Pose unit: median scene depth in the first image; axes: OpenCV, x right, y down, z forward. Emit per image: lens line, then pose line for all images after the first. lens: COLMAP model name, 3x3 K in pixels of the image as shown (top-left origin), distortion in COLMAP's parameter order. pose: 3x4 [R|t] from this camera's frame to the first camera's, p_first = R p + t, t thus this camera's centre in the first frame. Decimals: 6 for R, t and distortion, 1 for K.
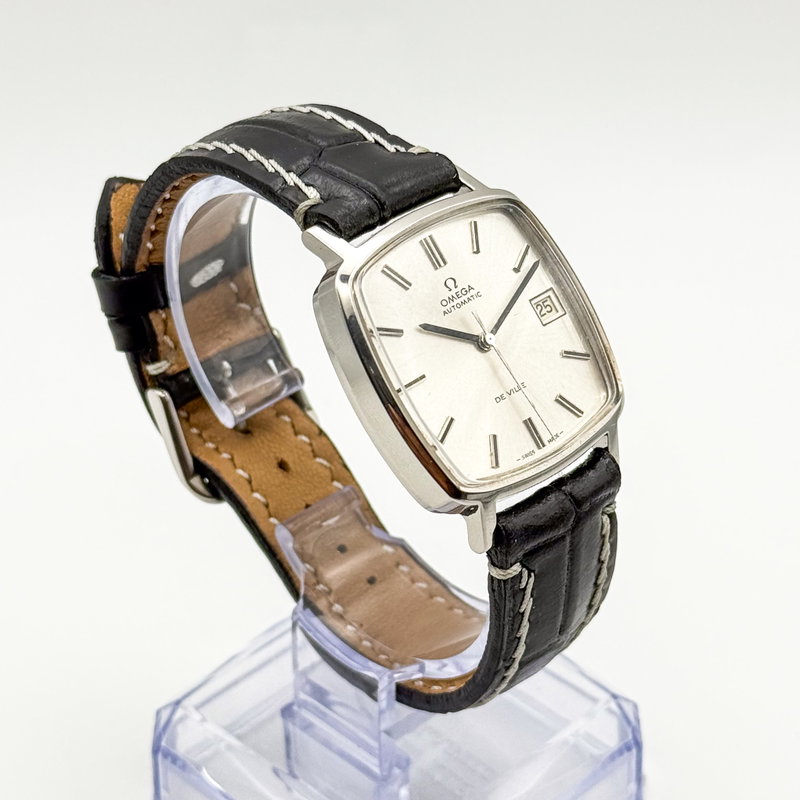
lens RADIAL K [[2445.8, 0, 400.0], [0, 2445.8, 400.0], [0, 0, 1]] dist [-0.160903, 1.098621]
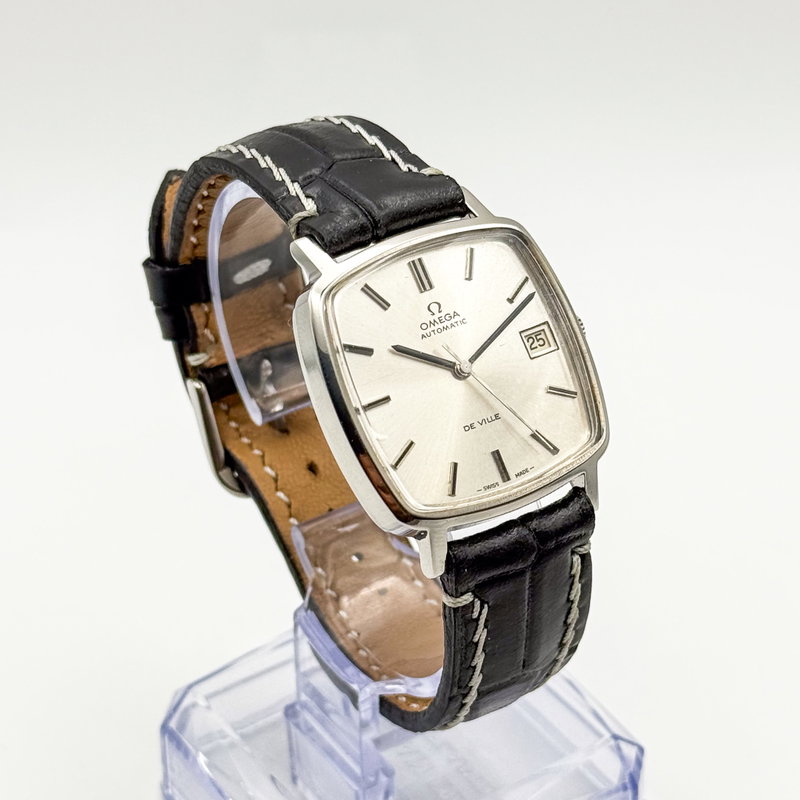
lens RADIAL K [[2445.8, 0, 400.0], [0, 2445.8, 400.0], [0, 0, 1]] dist [-0.160903, 1.098621]
pose [[0.979262, 0.106639, -0.172264, 0.177195], [-0.105337, 0.994296, 0.016706, -0.024435], [0.173062, 0.001786, 0.984909, 0.010296]]
